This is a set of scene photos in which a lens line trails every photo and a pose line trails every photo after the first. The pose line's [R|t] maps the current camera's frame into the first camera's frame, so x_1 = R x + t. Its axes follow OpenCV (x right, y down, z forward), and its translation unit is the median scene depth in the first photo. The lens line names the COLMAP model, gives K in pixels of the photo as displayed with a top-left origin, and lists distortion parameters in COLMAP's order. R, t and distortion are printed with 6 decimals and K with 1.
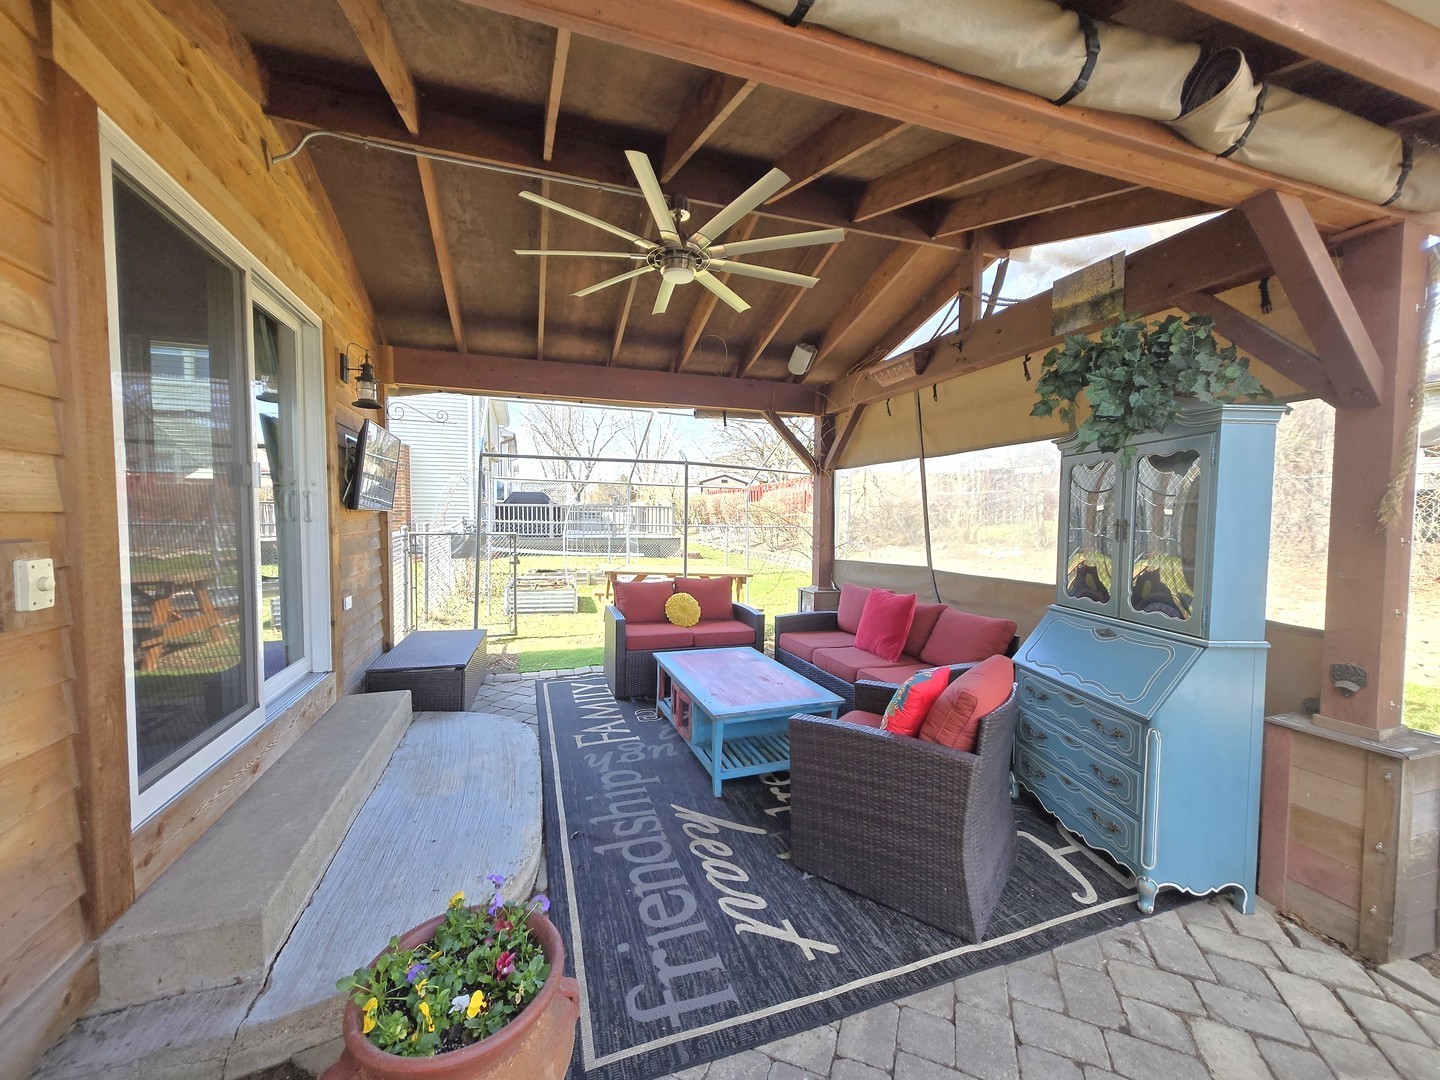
lens RADIAL K [[564.0, 0, 714.3], [0, 564.0, 542.1], [0, 0, 1]] dist [0.001393, -0.000253]
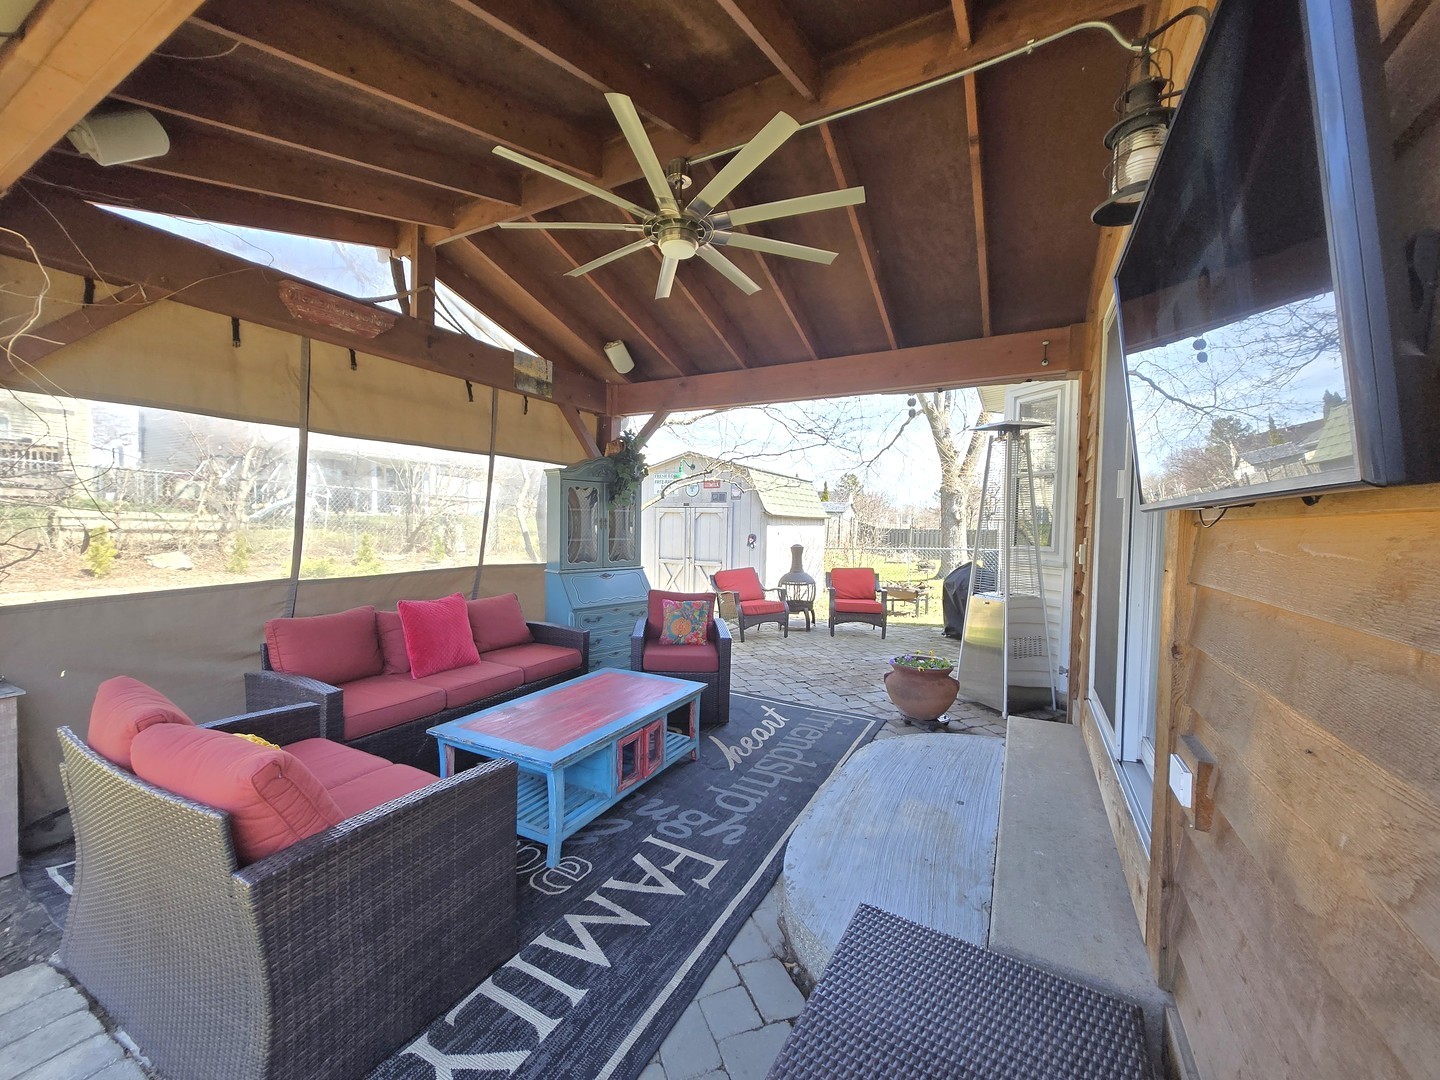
lens RADIAL K [[564.0, 0, 714.3], [0, 564.0, 542.1], [0, 0, 1]] dist [0.001393, -0.000253]
pose [[-0.684716, -0.044482, 0.727451, -0.805236], [0.012653, 0.997260, 0.072890, -0.074271], [-0.728700, 0.059113, -0.682277, 1.657034]]
